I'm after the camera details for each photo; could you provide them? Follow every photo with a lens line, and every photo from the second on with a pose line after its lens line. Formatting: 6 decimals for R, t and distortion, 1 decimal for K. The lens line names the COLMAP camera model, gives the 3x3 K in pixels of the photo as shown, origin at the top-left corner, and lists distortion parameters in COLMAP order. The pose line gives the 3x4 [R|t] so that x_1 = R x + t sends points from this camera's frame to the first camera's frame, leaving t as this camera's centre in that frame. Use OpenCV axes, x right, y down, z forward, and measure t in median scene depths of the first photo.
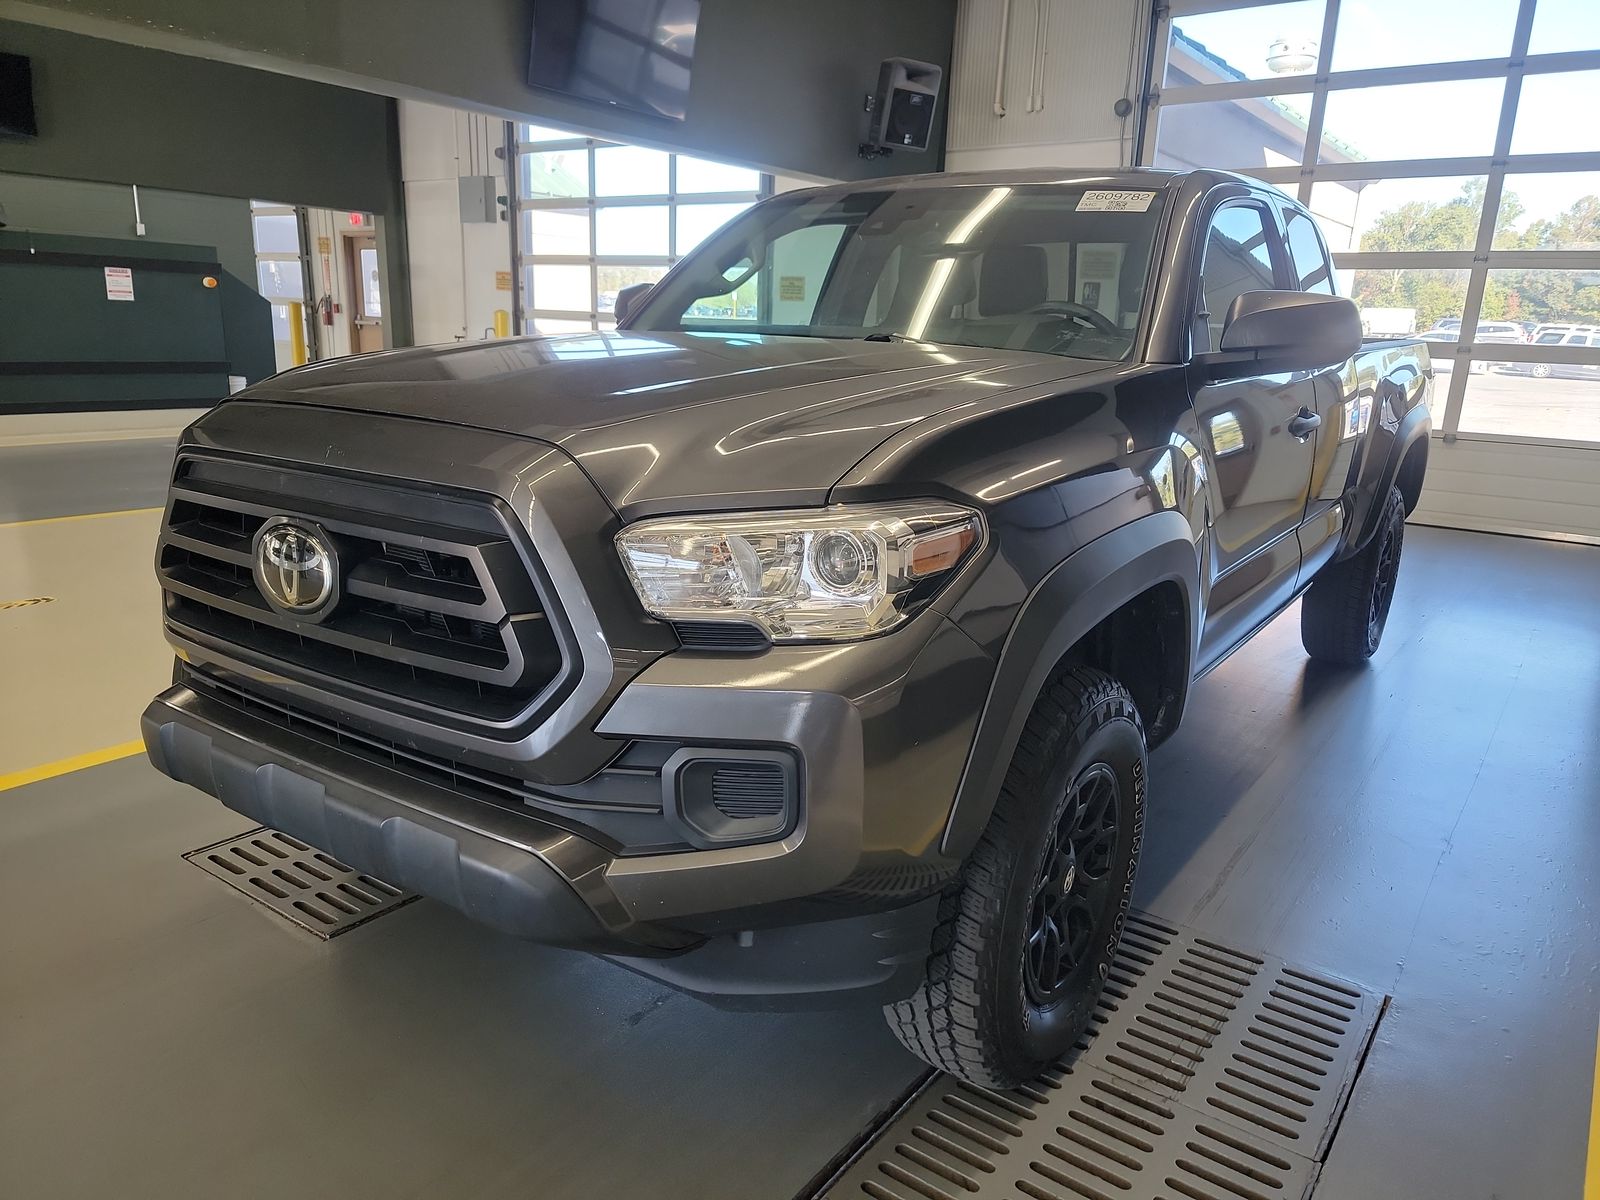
lens RADIAL K [[1117.7, 0, 795.7], [0, 1117.7, 593.2], [0, 0, 1]] dist [0.061486, -0.043175]
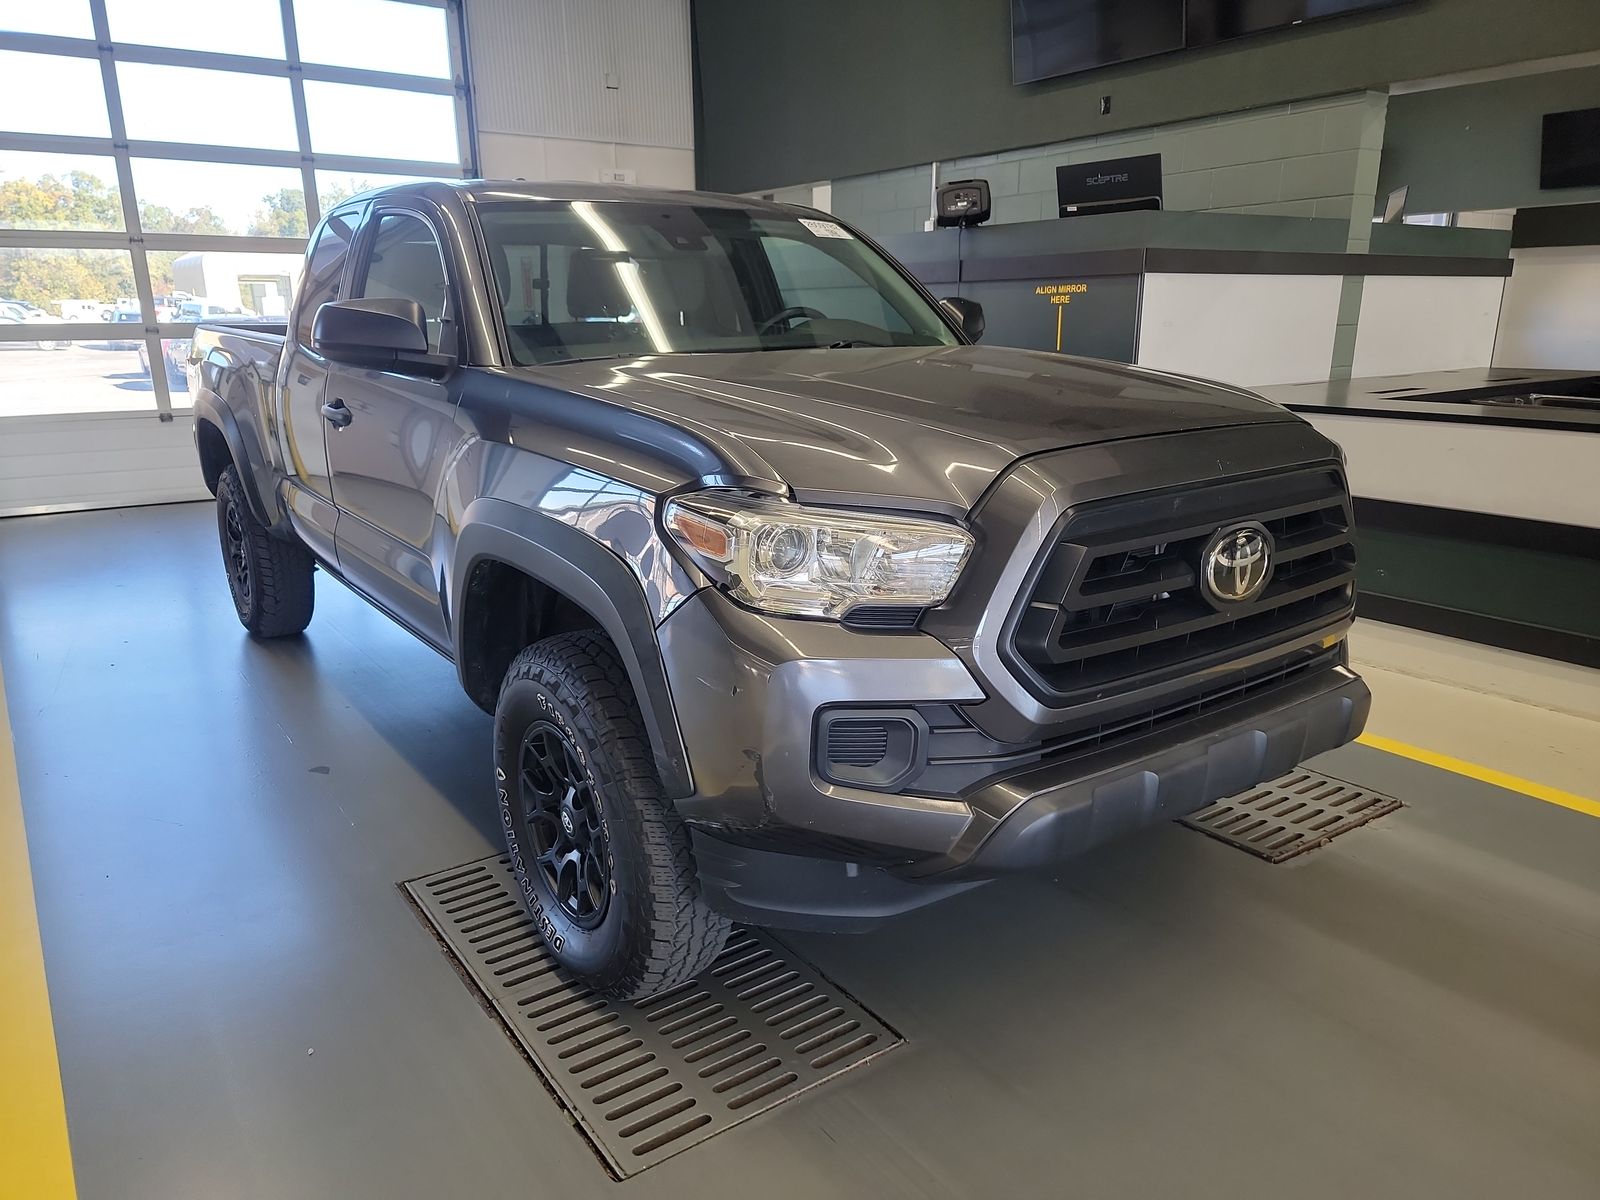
lens RADIAL K [[1117.7, 0, 799.0], [0, 1117.7, 614.6], [0, 0, 1]] dist [0.061486, -0.043175]
pose [[0.325335, -0.285541, 0.901456, -0.324673], [0.247862, 0.945736, 0.210114, -0.064478], [-0.912536, 0.155079, 0.378456, 0.192052]]
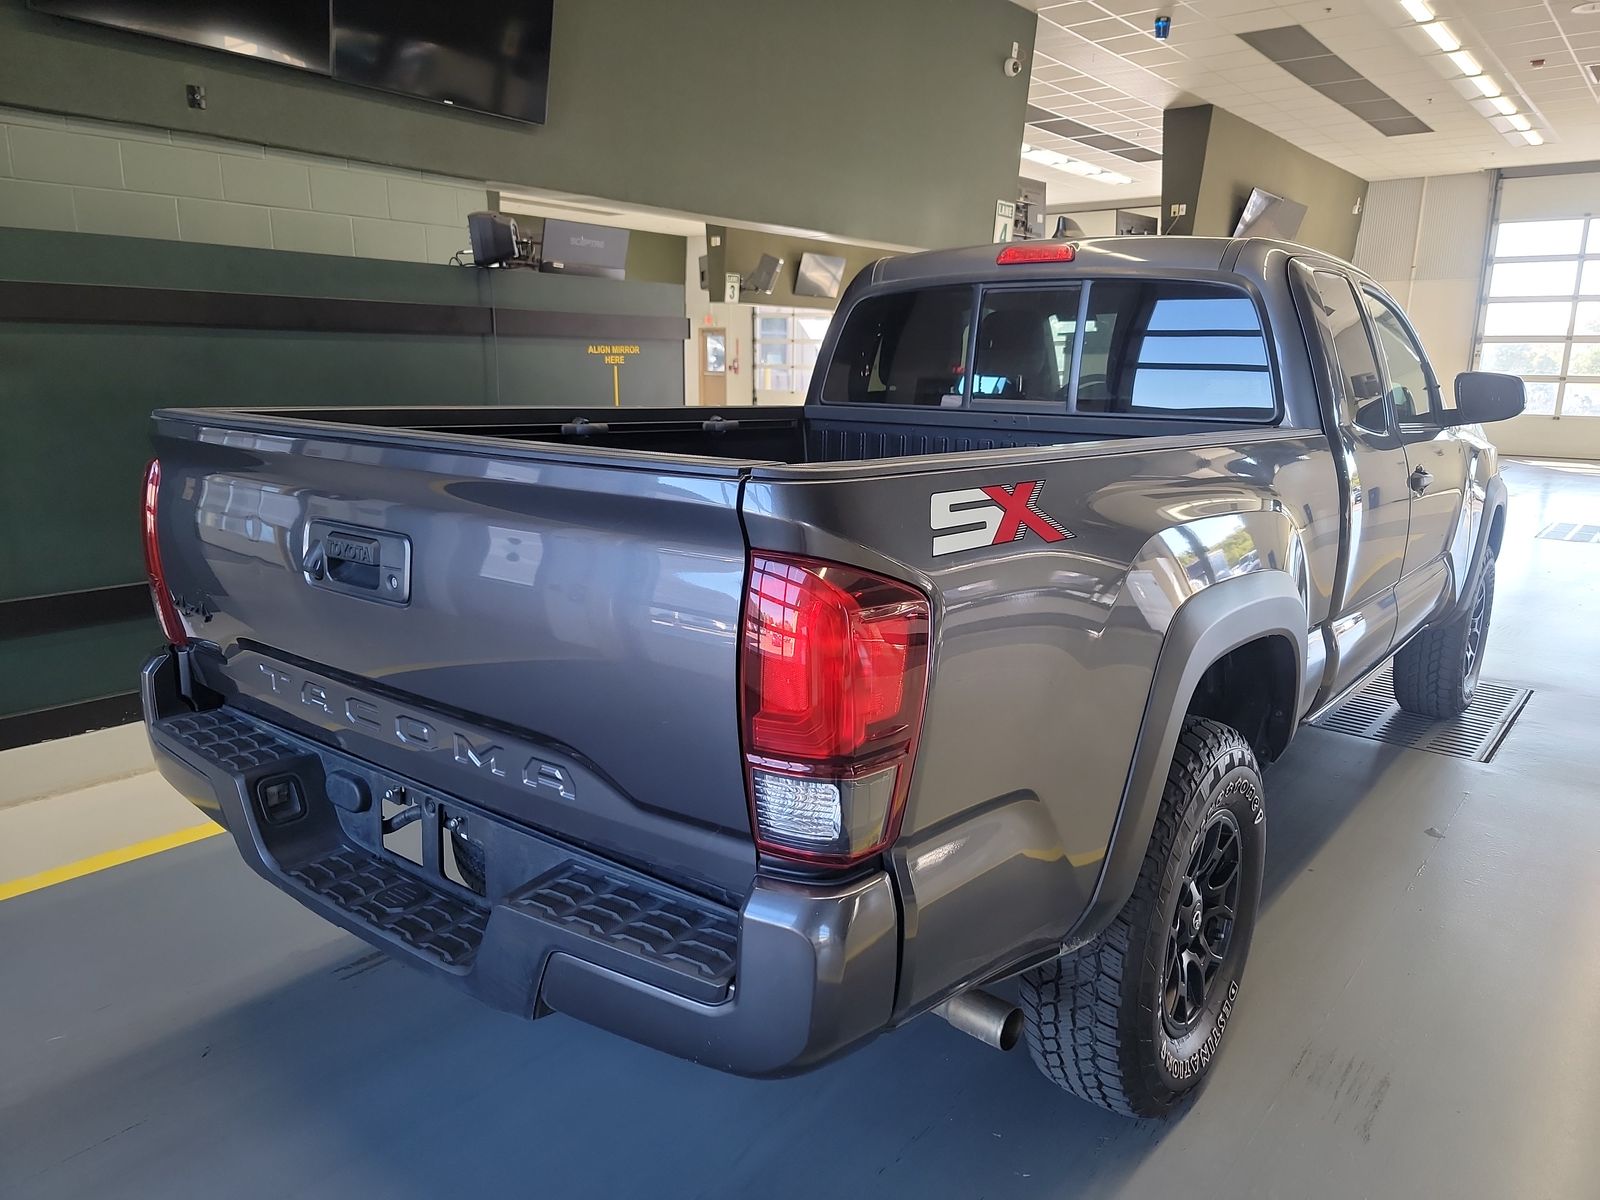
lens RADIAL K [[1117.7, 0, 805.9], [0, 1117.7, 606.3], [0, 0, 1]] dist [0.061486, -0.043175]
pose [[-0.997625, -0.056936, 0.038757, 0.193104], [-0.034158, 0.897634, 0.439417, -0.212709], [-0.059808, 0.437050, -0.897447, 0.862629]]
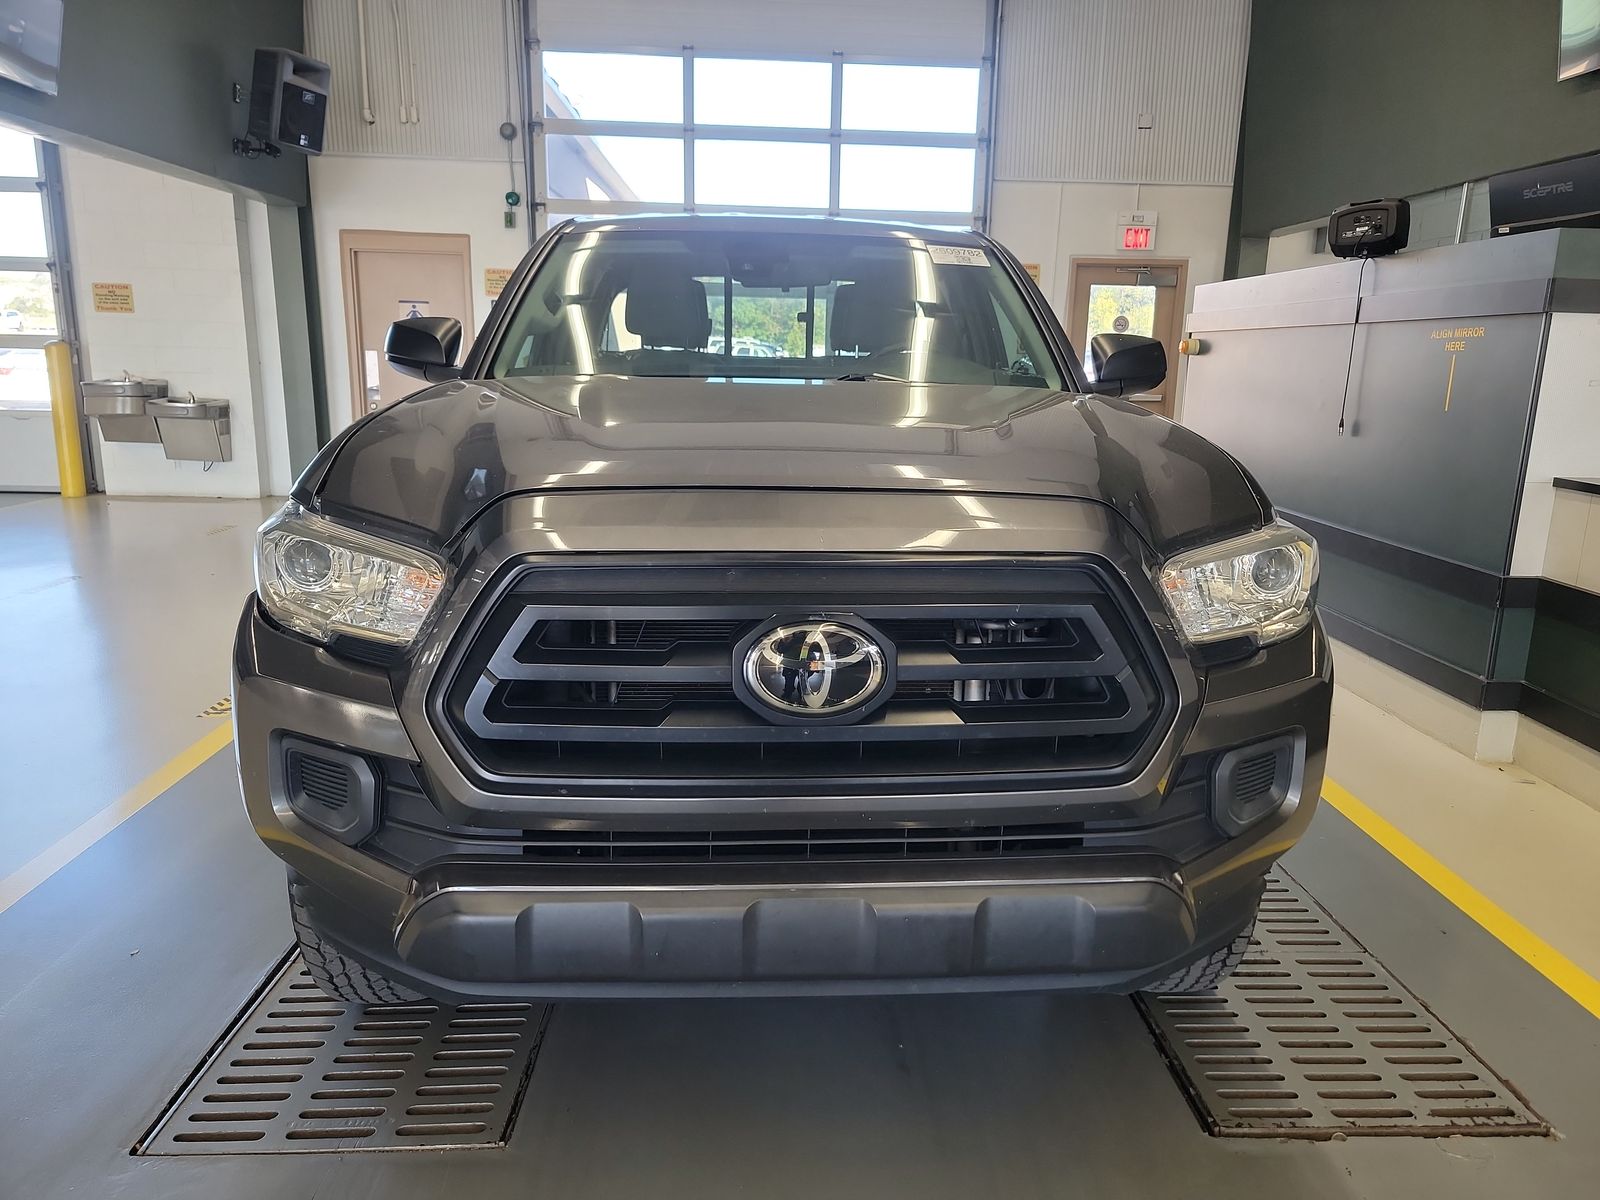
lens RADIAL K [[1117.7, 0, 812.6], [0, 1117.7, 595.0], [0, 0, 1]] dist [0.061486, -0.043175]
pose [[0.780156, -0.148863, 0.607615, -0.187949], [0.154549, 0.987032, 0.043383, -0.022058], [-0.606194, 0.060061, 0.793046, 0.059850]]
